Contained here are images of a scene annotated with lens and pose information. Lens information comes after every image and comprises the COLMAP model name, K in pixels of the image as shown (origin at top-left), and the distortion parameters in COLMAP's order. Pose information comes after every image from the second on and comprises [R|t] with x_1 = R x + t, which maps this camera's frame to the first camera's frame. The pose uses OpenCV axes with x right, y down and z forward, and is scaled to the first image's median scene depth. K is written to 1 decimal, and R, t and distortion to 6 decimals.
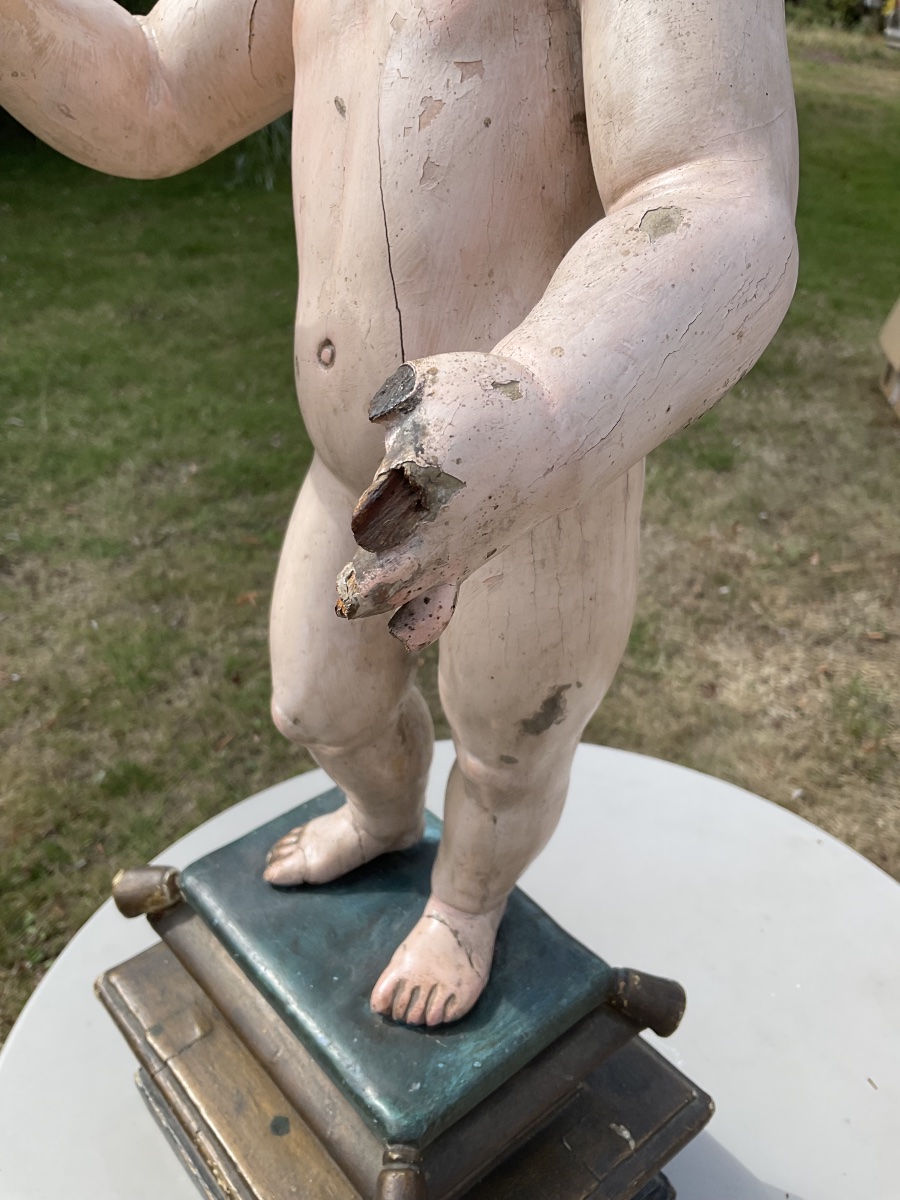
lens RADIAL K [[1024.8, 0, 450.0], [0, 1024.8, 600.0], [0, 0, 1]] dist [0.078831, -0.201845]
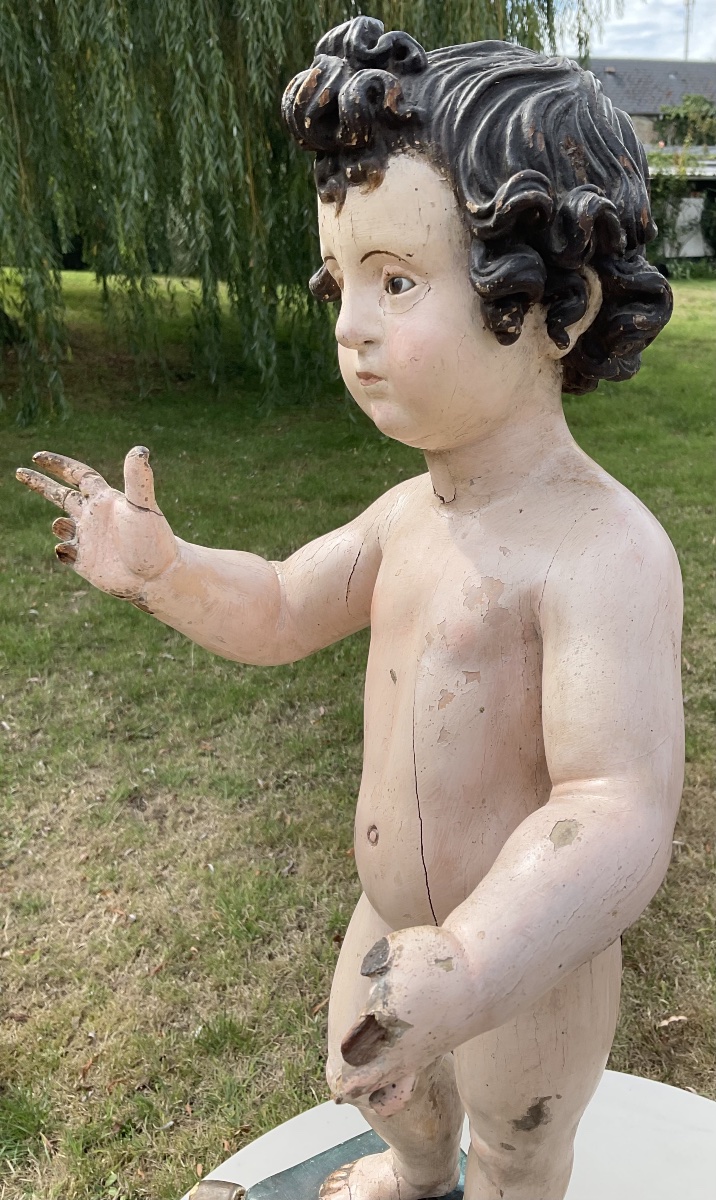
lens RADIAL K [[982.0, 0, 405.9], [0, 982.0, 599.6], [0, 0, 1]] dist [0.055293, -0.153516]
pose [[0.986610, 0.035639, -0.159157, 0.151770], [-0.076330, 0.963267, -0.257469, -0.239668], [0.144135, 0.266170, 0.953089, -0.443917]]
